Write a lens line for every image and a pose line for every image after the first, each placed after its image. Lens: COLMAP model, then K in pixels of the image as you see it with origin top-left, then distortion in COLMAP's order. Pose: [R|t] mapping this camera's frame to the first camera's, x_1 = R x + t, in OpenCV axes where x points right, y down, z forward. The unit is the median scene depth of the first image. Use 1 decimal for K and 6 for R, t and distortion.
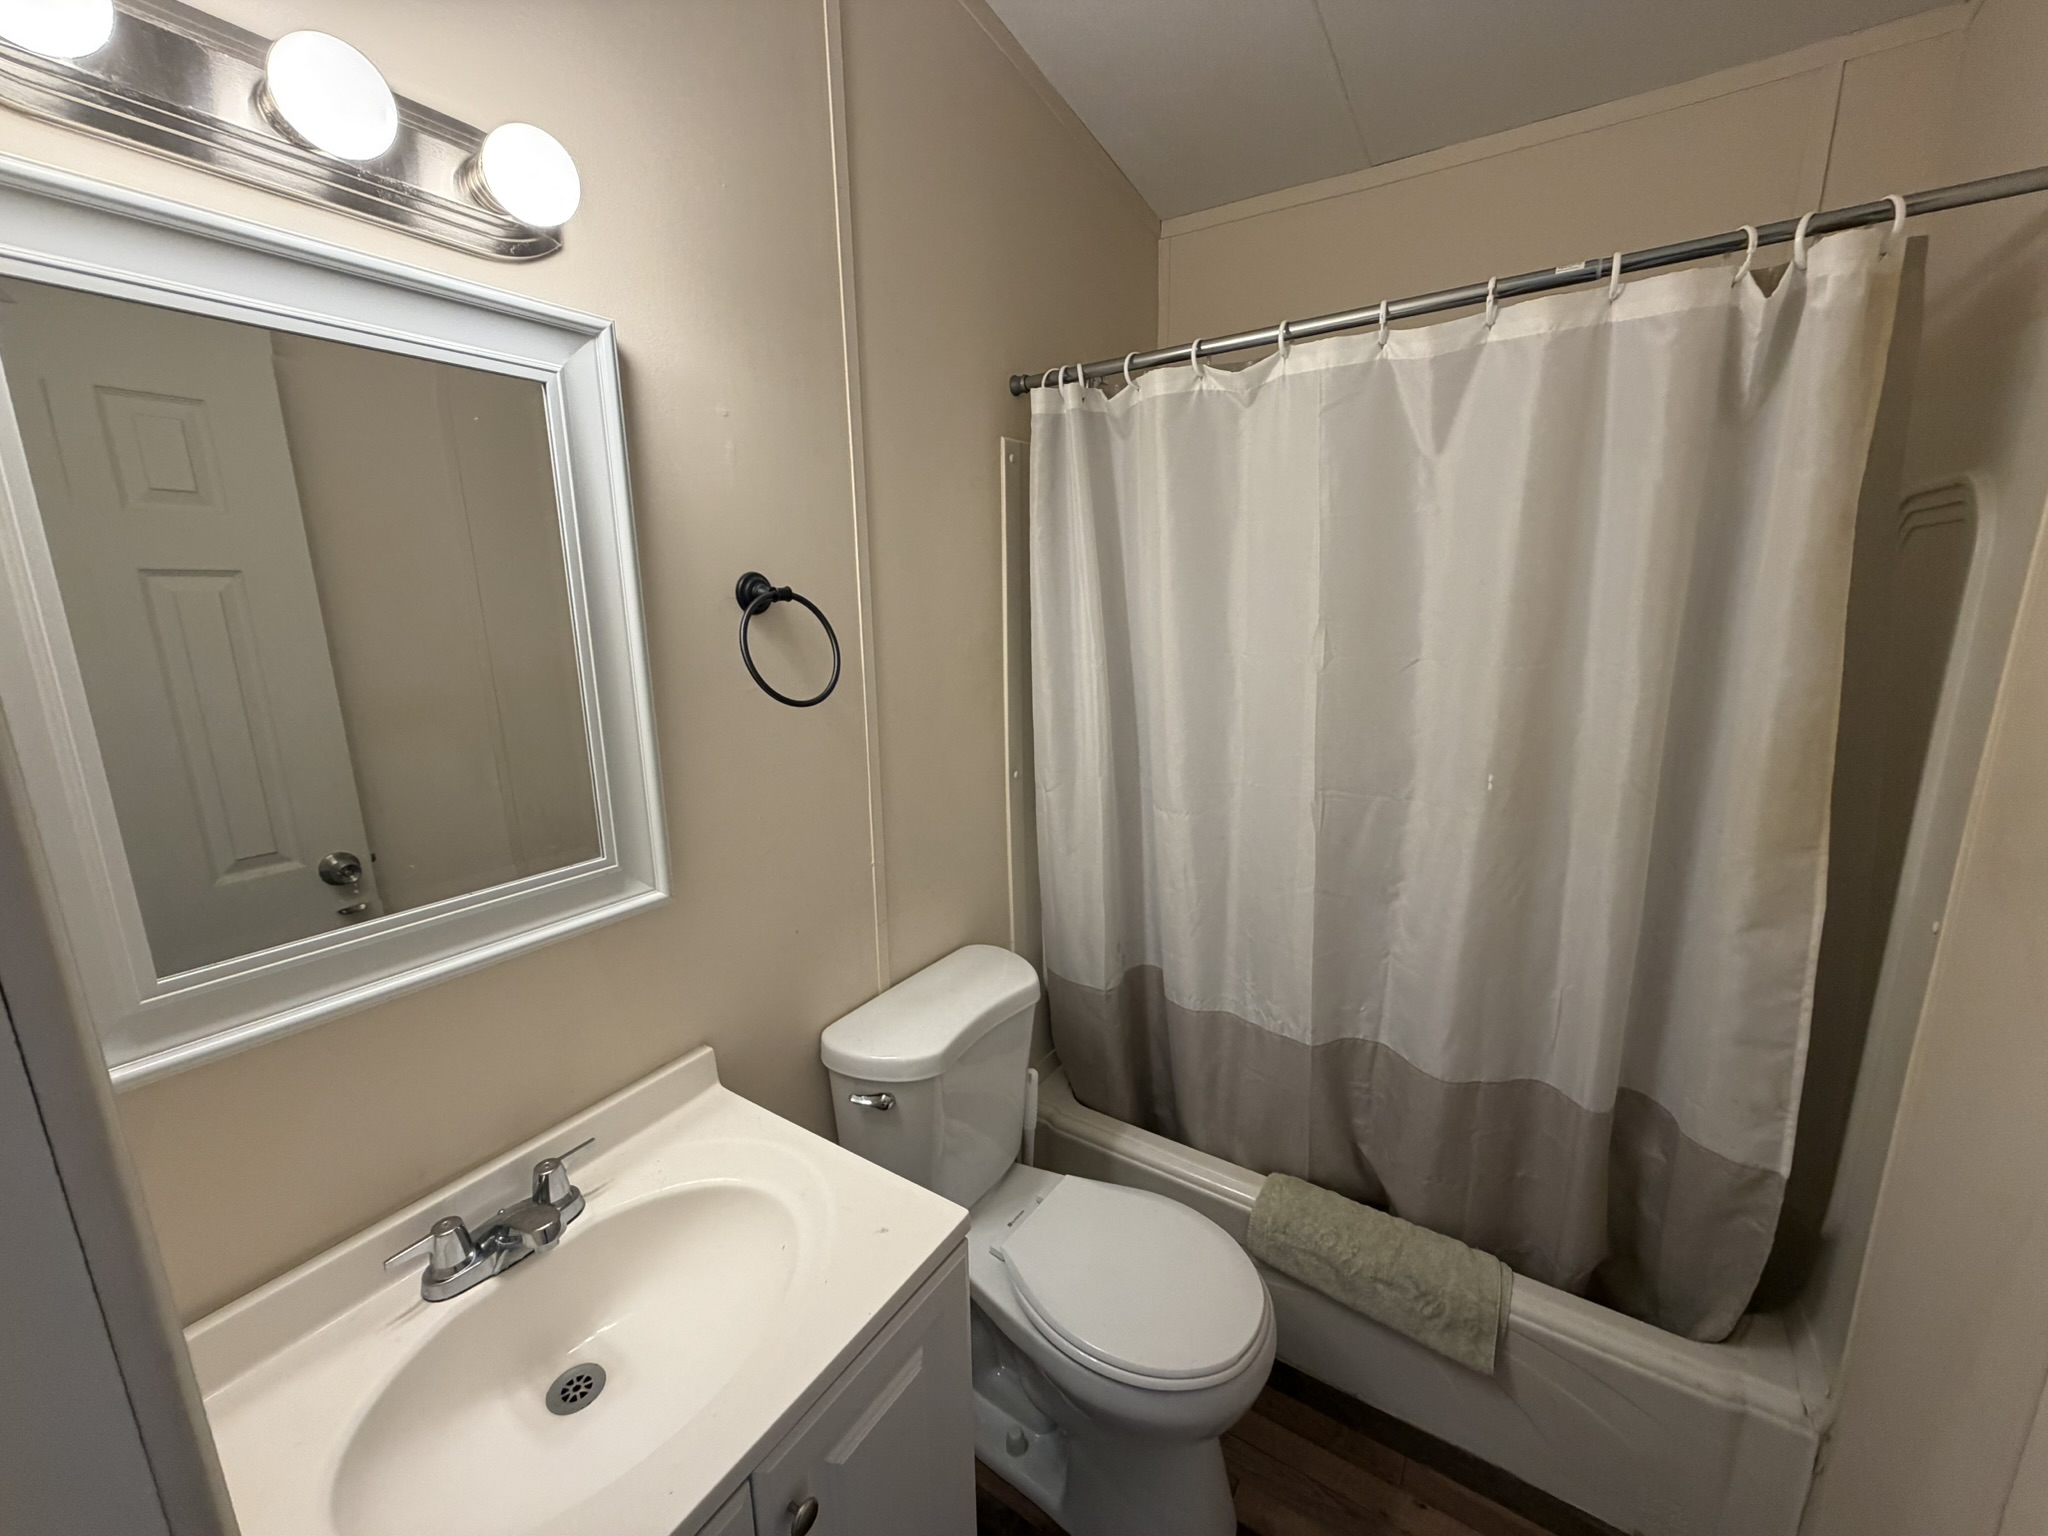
lens RADIAL K [[814.1, 0, 1018.9], [0, 814.1, 766.5], [0, 0, 1]] dist [-0.000126, -0.000474]
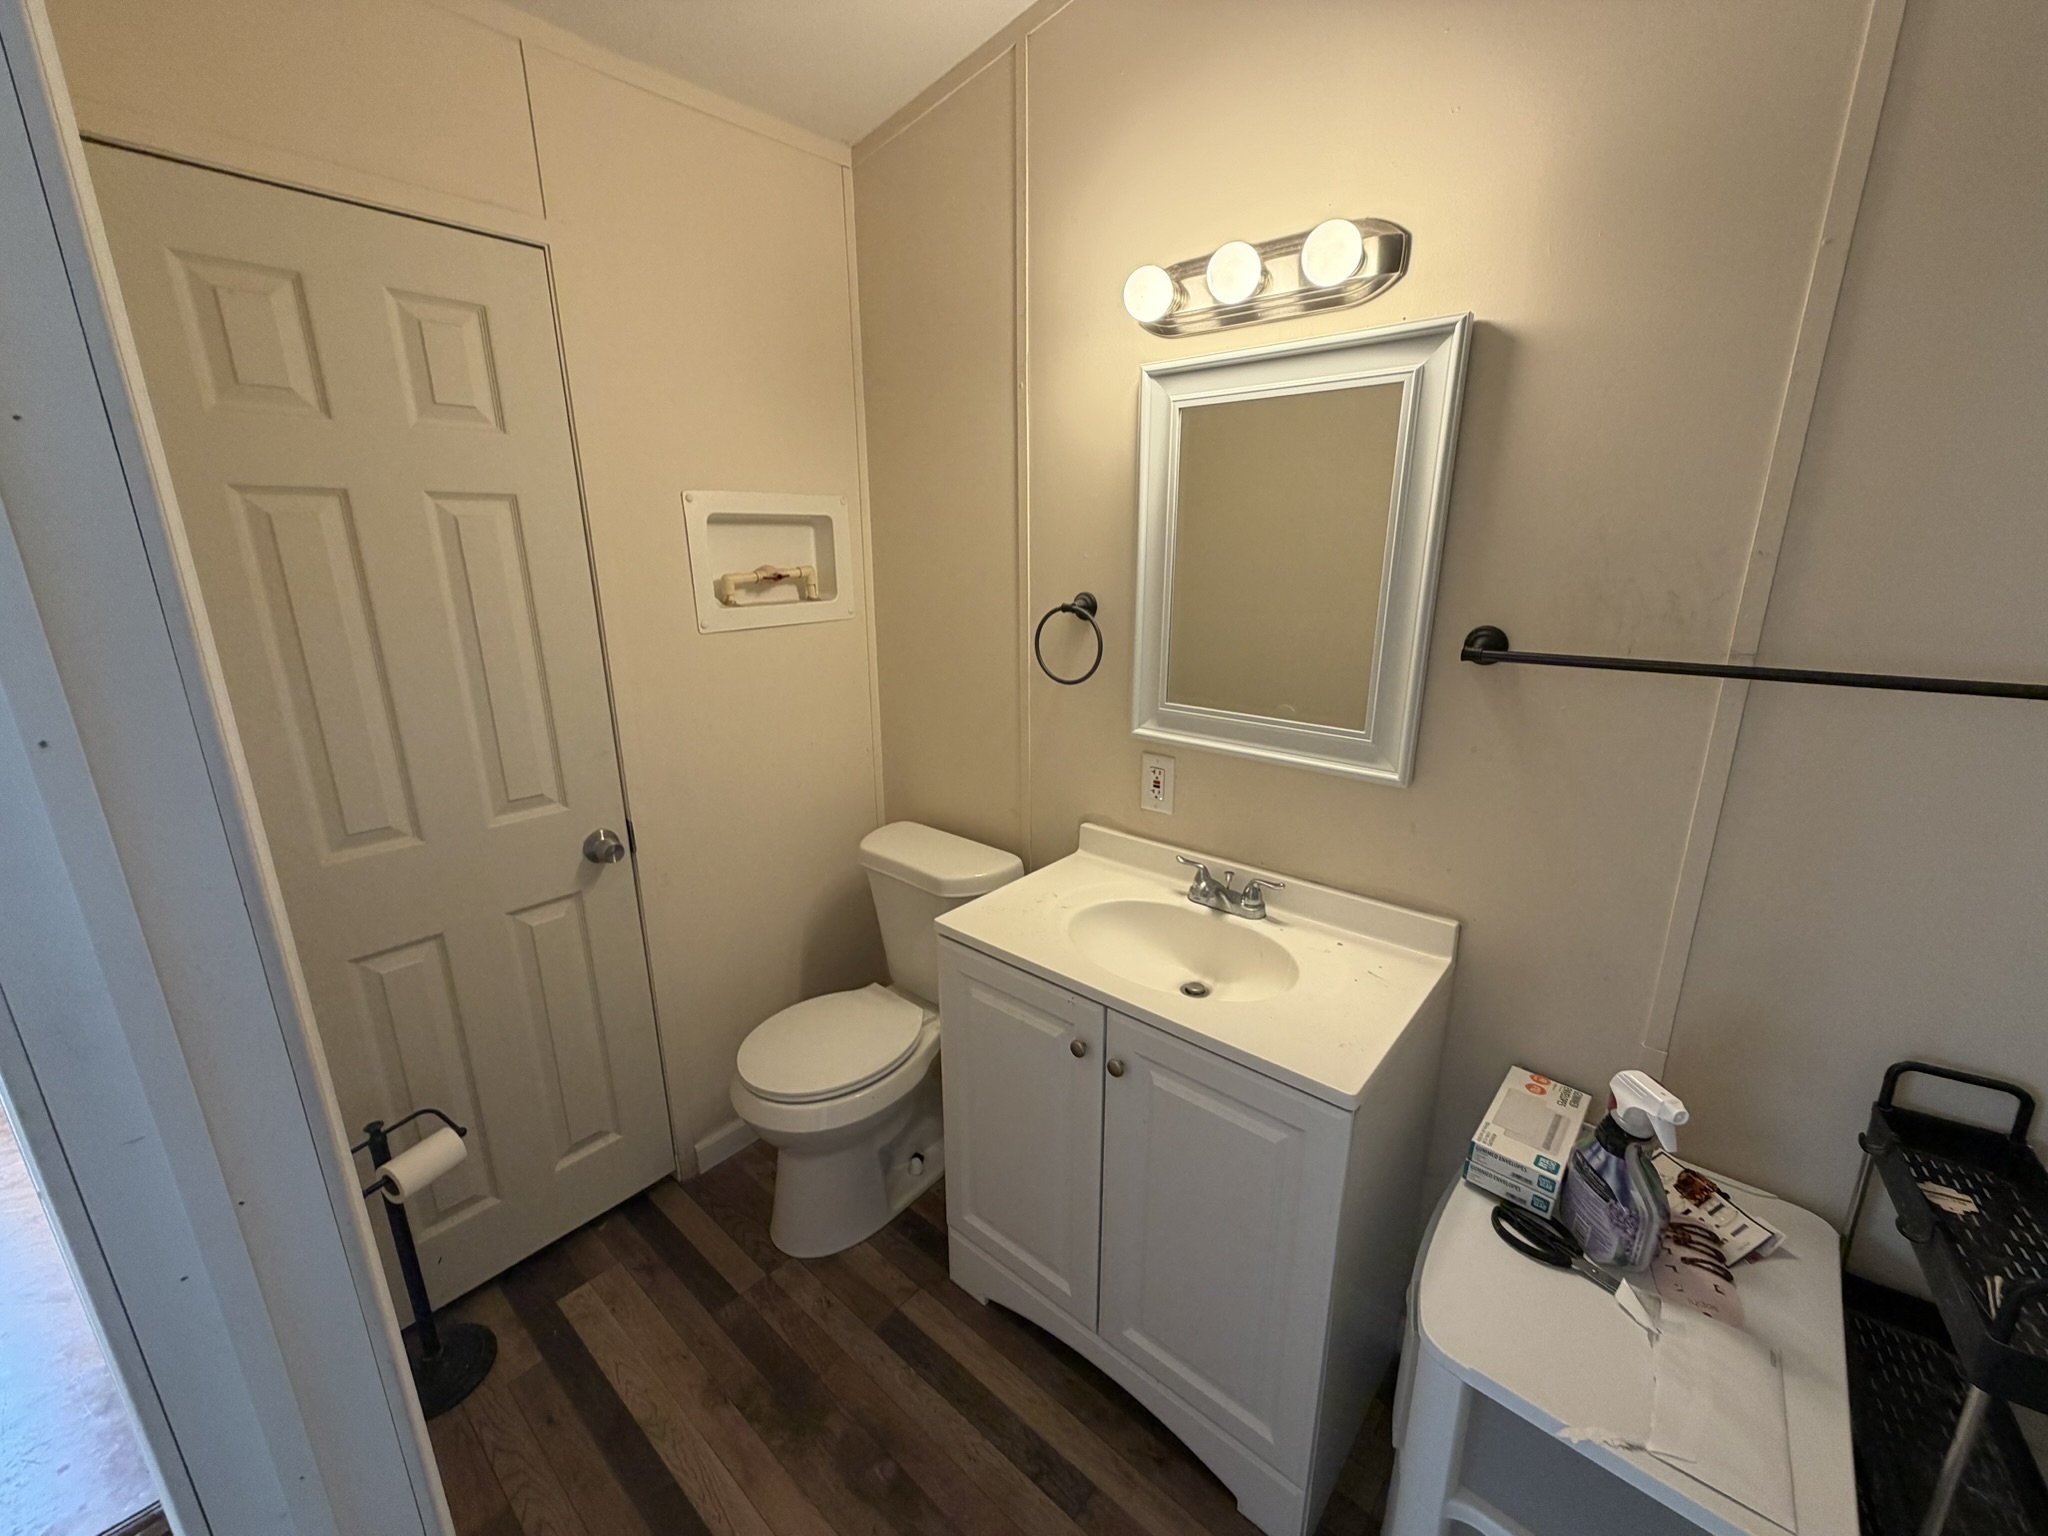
lens RADIAL K [[814.1, 0, 1018.9], [0, 814.1, 766.5], [0, 0, 1]] dist [-0.000126, -0.000474]
pose [[-0.079746, 0.425797, -0.901298, 1.051895], [-0.111496, 0.894693, 0.432542, -0.484667], [0.990560, 0.134985, -0.023873, 0.636330]]
